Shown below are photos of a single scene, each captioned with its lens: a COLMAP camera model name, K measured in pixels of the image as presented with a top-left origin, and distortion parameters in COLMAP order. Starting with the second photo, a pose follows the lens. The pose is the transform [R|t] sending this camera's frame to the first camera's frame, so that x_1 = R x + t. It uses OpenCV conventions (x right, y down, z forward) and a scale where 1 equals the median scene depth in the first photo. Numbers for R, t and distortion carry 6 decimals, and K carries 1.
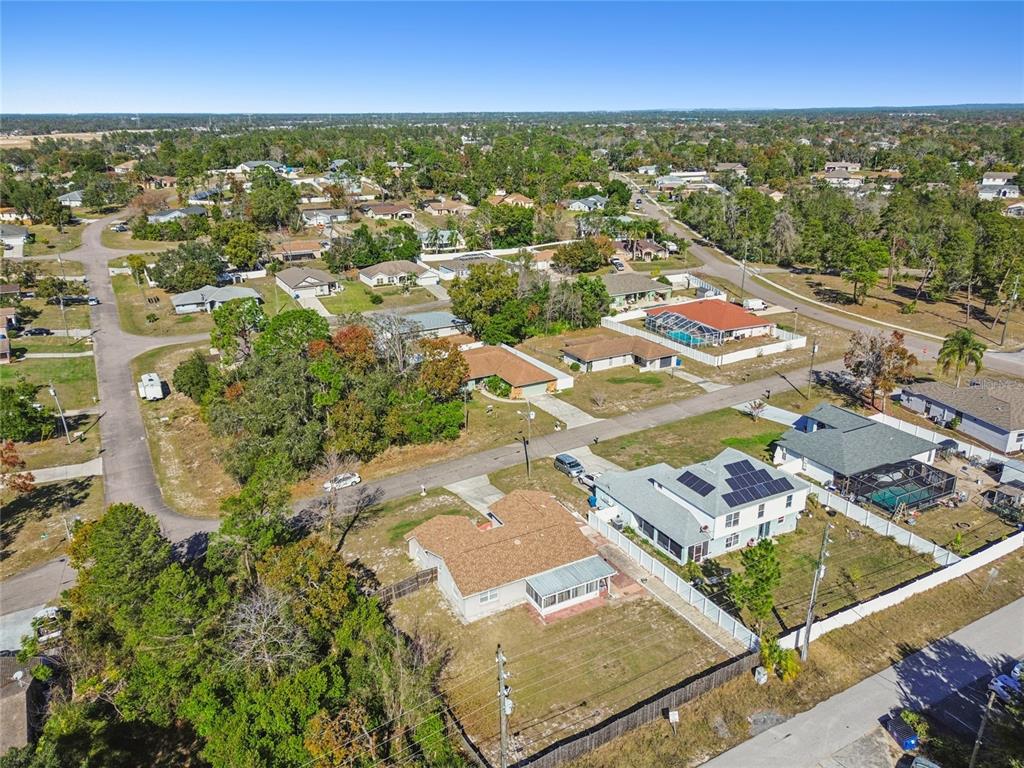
lens RADIAL K [[739.2, 0, 516.1], [0, 739.2, 384.8], [0, 0, 1]] dist [0.072308, -0.085342]
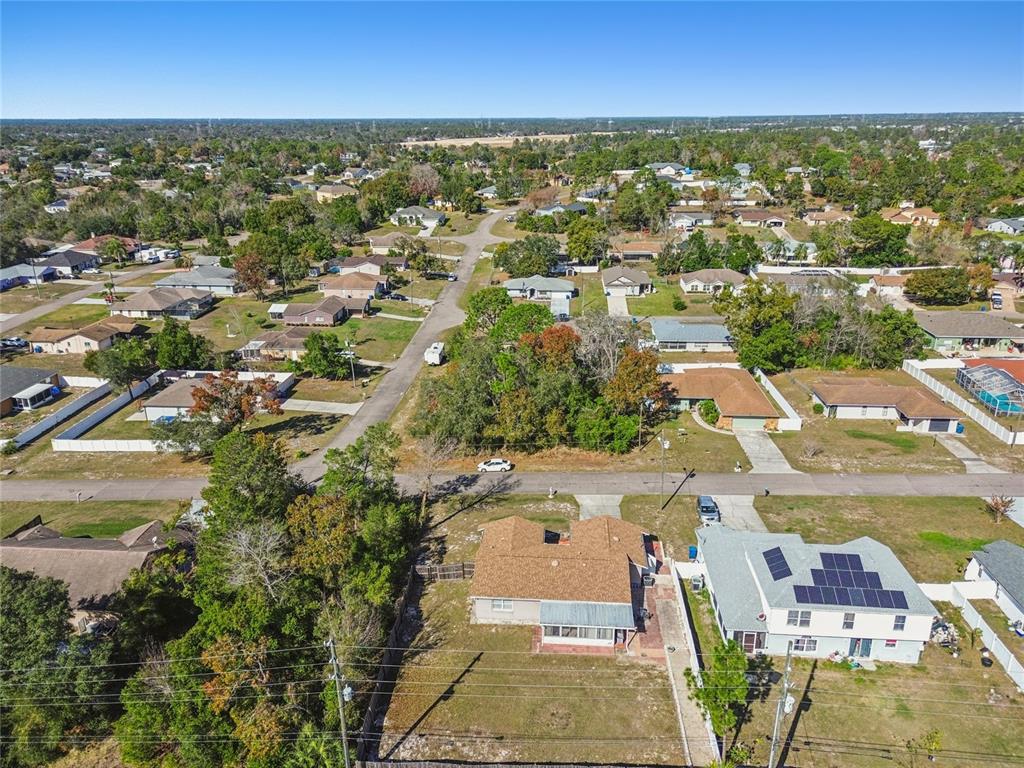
lens RADIAL K [[739.2, 0, 516.1], [0, 739.2, 384.8], [0, 0, 1]] dist [0.072308, -0.085342]
pose [[0.842981, 0.182178, -0.506156, 0.217366], [-0.183566, 0.981851, 0.047672, -0.028261], [0.505655, 0.052726, 0.861123, 0.068462]]
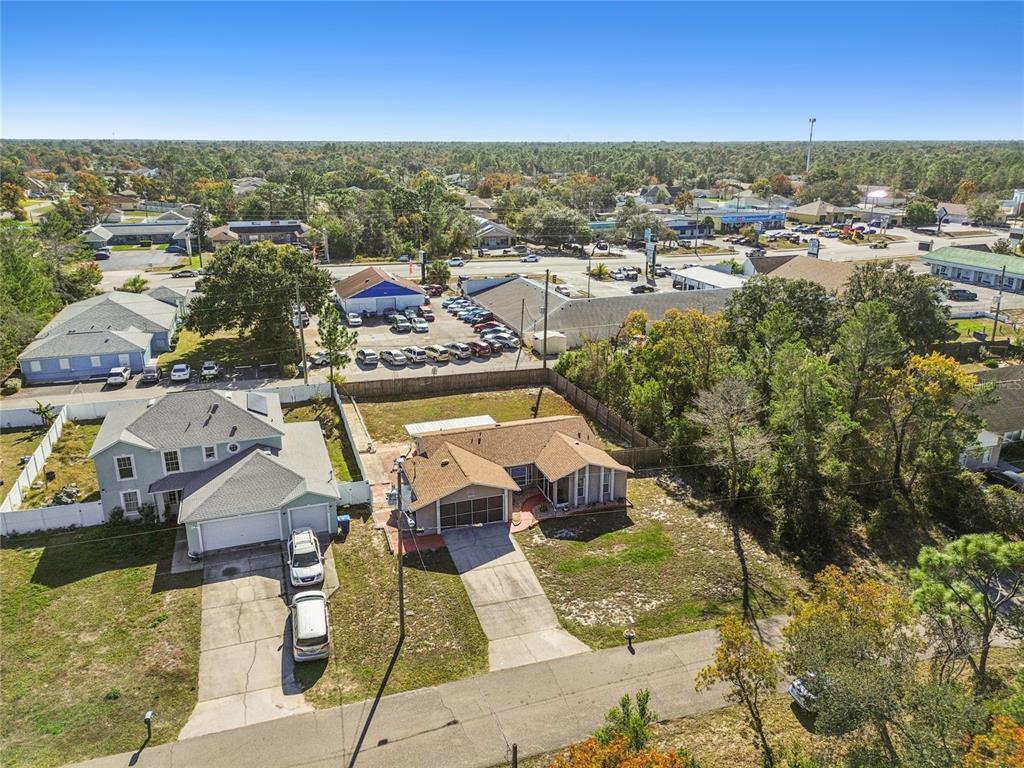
lens RADIAL K [[739.2, 0, 516.1], [0, 739.2, 384.8], [0, 0, 1]] dist [0.072308, -0.085342]
pose [[-0.987555, -0.044198, 0.150933, -0.080360], [0.058235, 0.788715, 0.611994, -0.194277], [-0.146092, 0.613168, -0.776326, 0.882944]]
